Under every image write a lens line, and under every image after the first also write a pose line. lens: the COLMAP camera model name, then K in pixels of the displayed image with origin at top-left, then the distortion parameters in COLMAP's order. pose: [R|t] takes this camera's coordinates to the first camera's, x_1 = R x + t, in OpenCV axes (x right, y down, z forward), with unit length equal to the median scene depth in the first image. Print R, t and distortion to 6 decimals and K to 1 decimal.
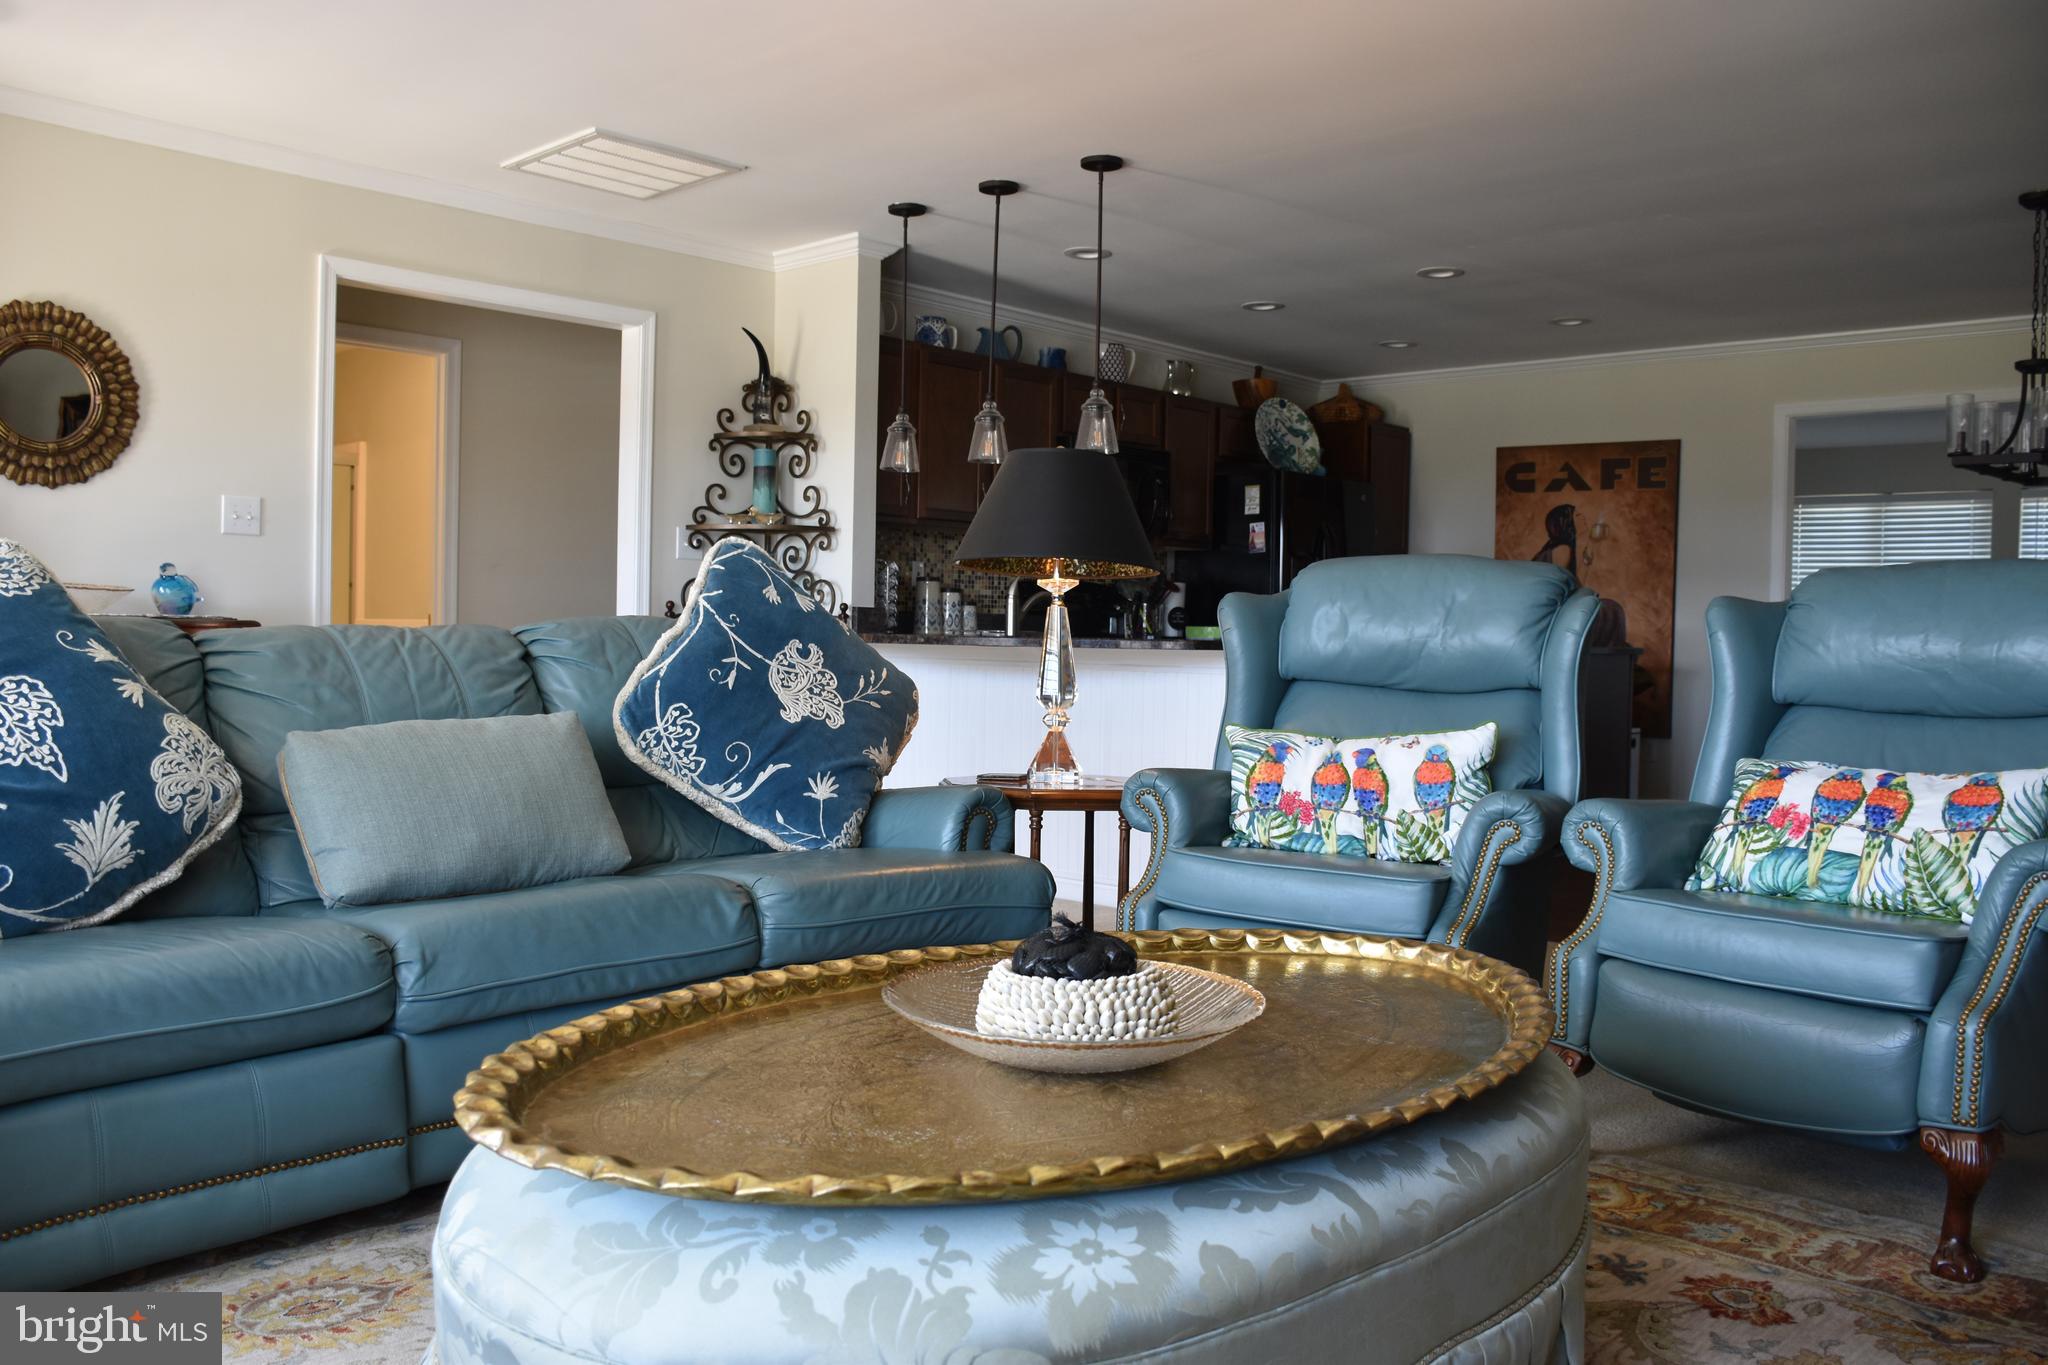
lens RADIAL K [[1623.9, 0, 1024.0], [0, 1623.9, 682.5], [0, 0, 1]] dist [-0.078735, 0.009853]
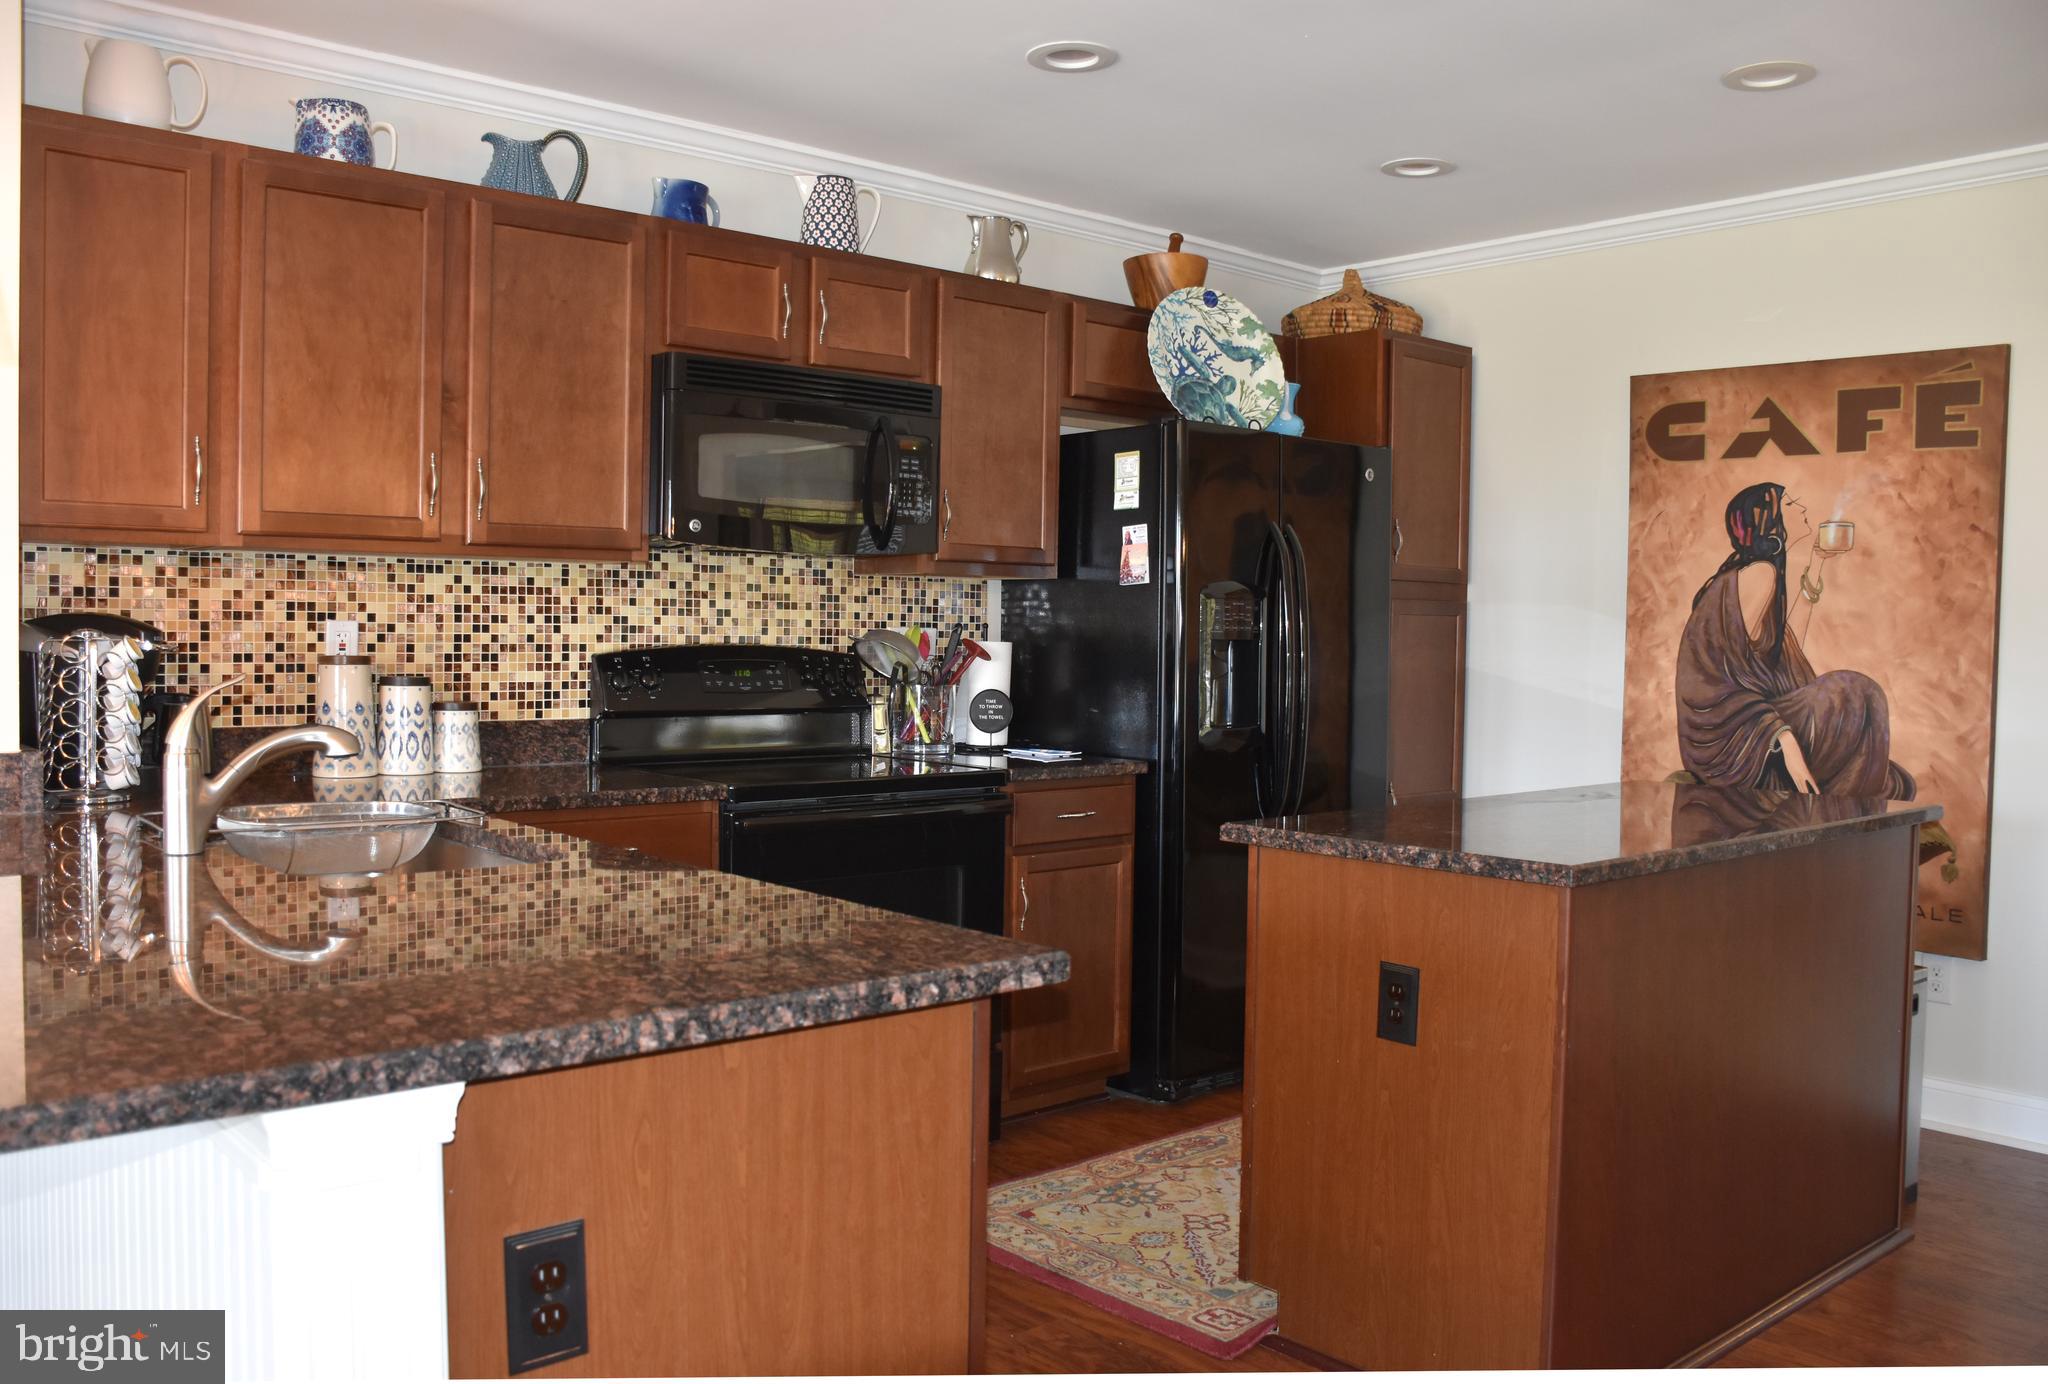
lens RADIAL K [[1662.3, 0, 1015.8], [0, 1662.3, 683.2], [0, 0, 1]] dist [-0.121382, 0.096195]
pose [[0.993556, -0.000446, -0.113339, 0.163218], [0.000670, 0.999998, 0.001935, -0.049641], [0.113338, -0.001998, 0.993554, 0.473621]]
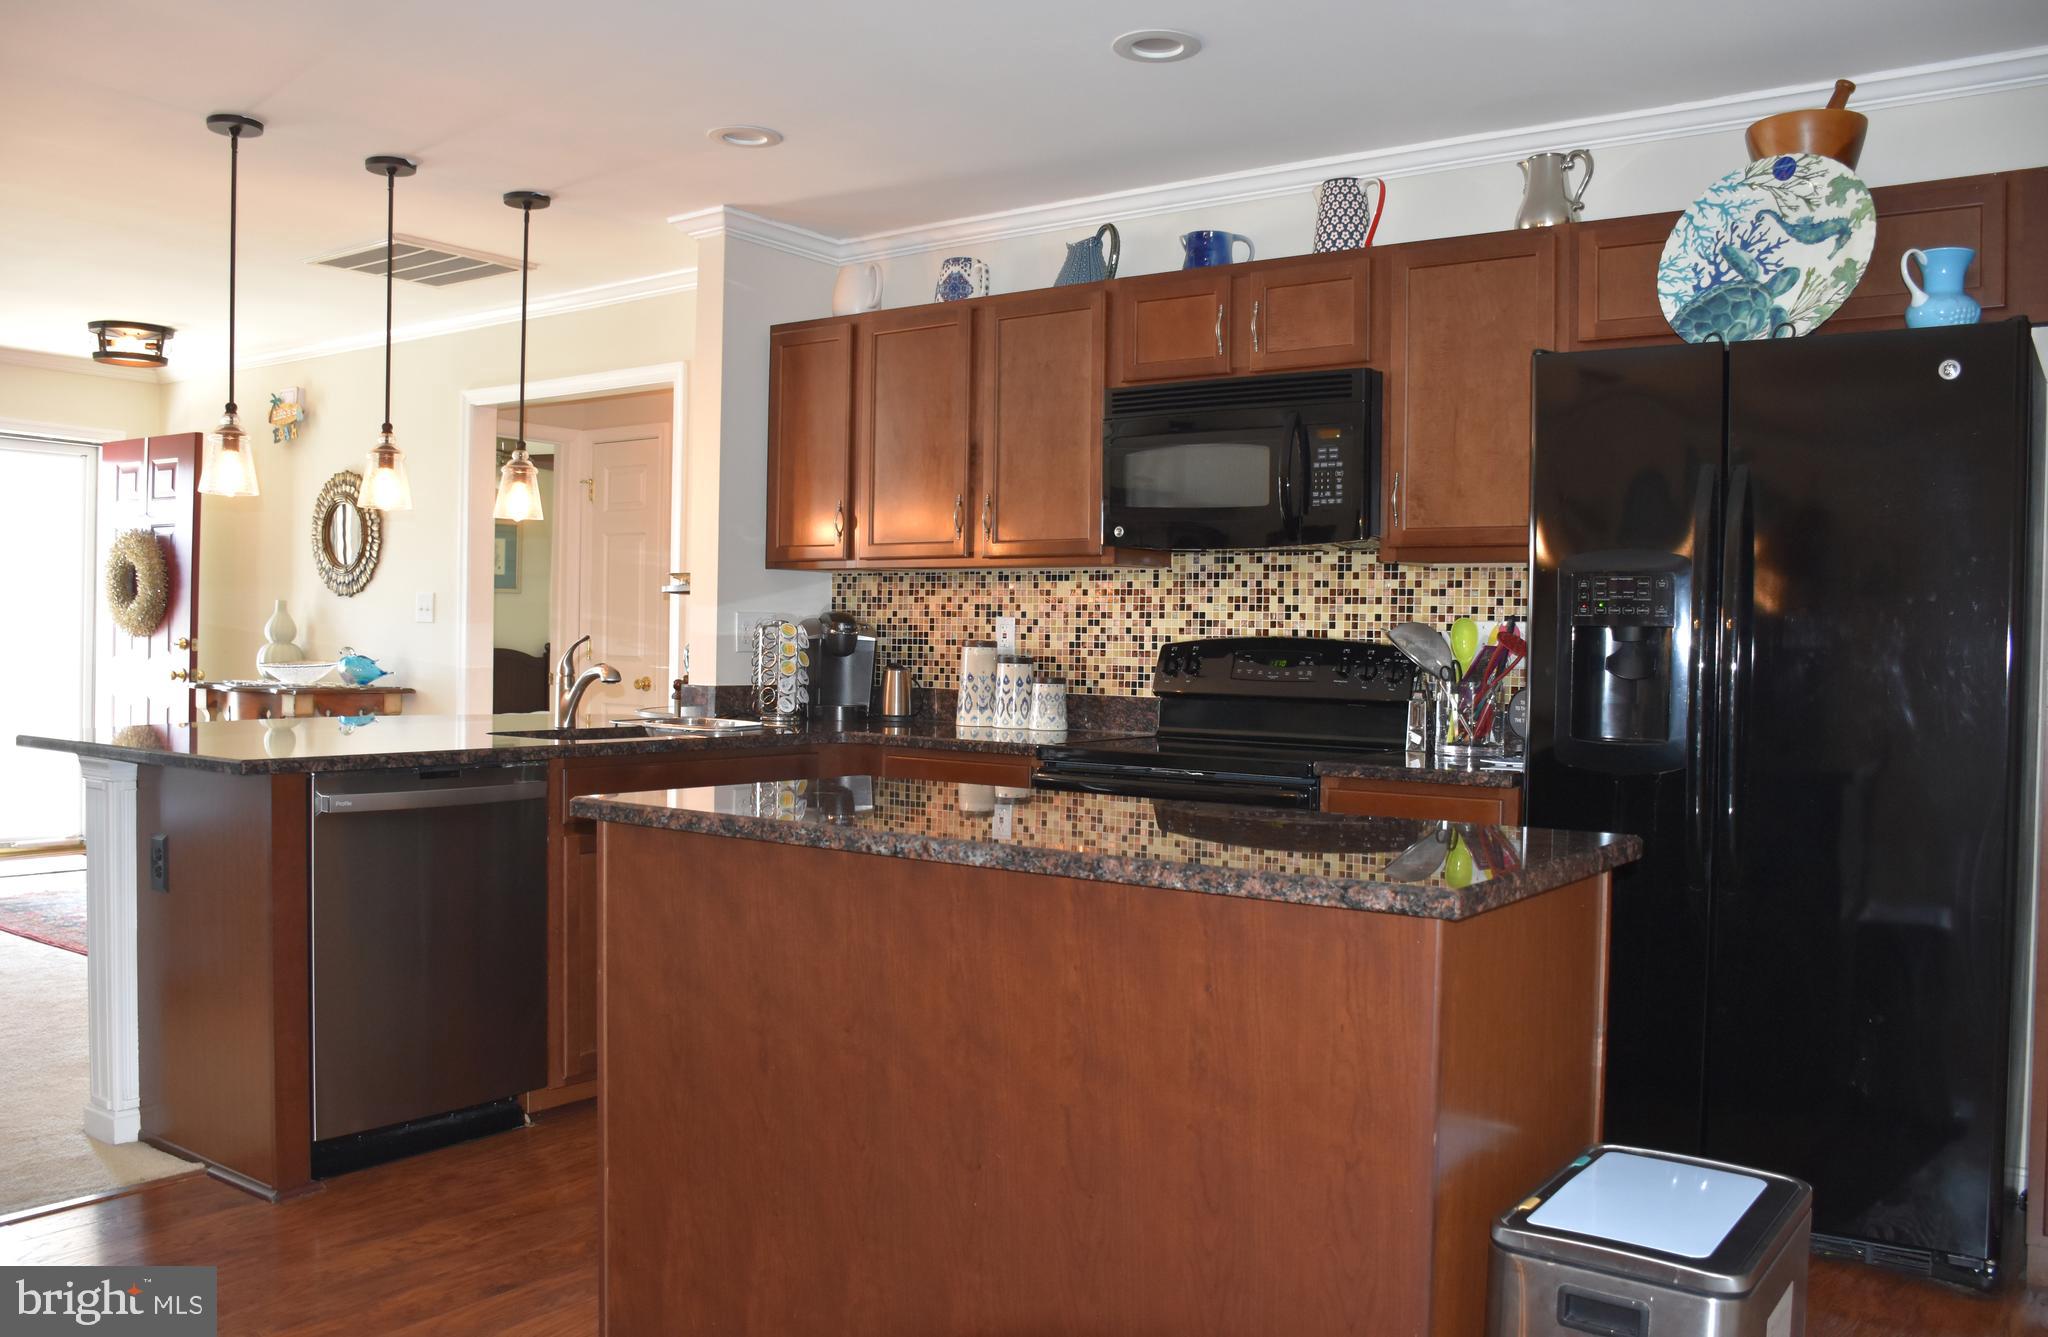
lens RADIAL K [[1680.7, 0, 1023.5], [0, 1680.7, 642.5], [0, 0, 1]] dist [-0.062697, 0.001121]
pose [[0.129760, -0.014791, -0.991435, 0.545504], [-0.045403, 0.998751, -0.020843, -0.043484], [0.990505, 0.047719, 0.128926, 0.800084]]
